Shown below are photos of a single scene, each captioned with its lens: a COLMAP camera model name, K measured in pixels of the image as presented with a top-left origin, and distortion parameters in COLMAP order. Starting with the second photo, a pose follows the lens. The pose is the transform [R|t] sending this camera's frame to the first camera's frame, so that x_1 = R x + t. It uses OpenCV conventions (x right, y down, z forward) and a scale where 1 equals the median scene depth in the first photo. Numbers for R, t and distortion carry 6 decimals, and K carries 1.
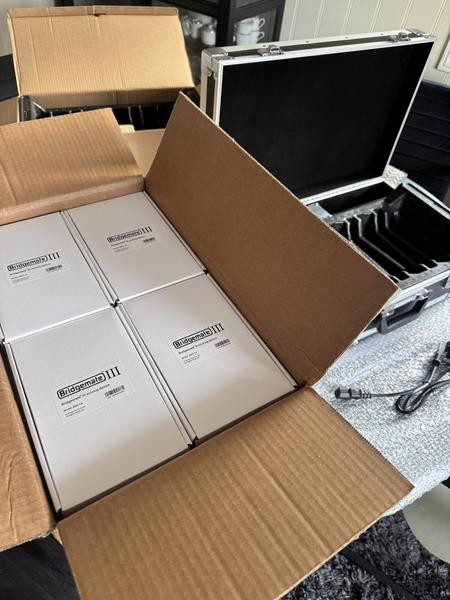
lens RADIAL K [[423.7, 0, 225.0], [0, 423.7, 300.0], [0, 0, 1]] dist [-0.009675, -0.004200]
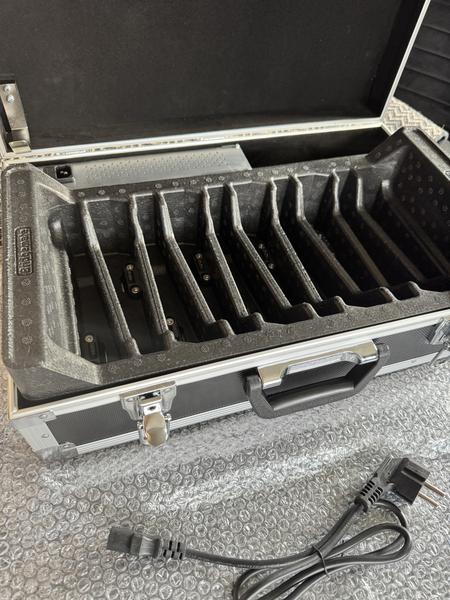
lens RADIAL K [[423.7, 0, 225.0], [0, 423.7, 300.0], [0, 0, 1]] dist [-0.009675, -0.004200]
pose [[0.973748, 0.176670, -0.143536, 0.323614], [-0.167486, 0.983107, 0.073819, -0.068476], [0.154153, -0.047841, 0.986888, 0.447906]]
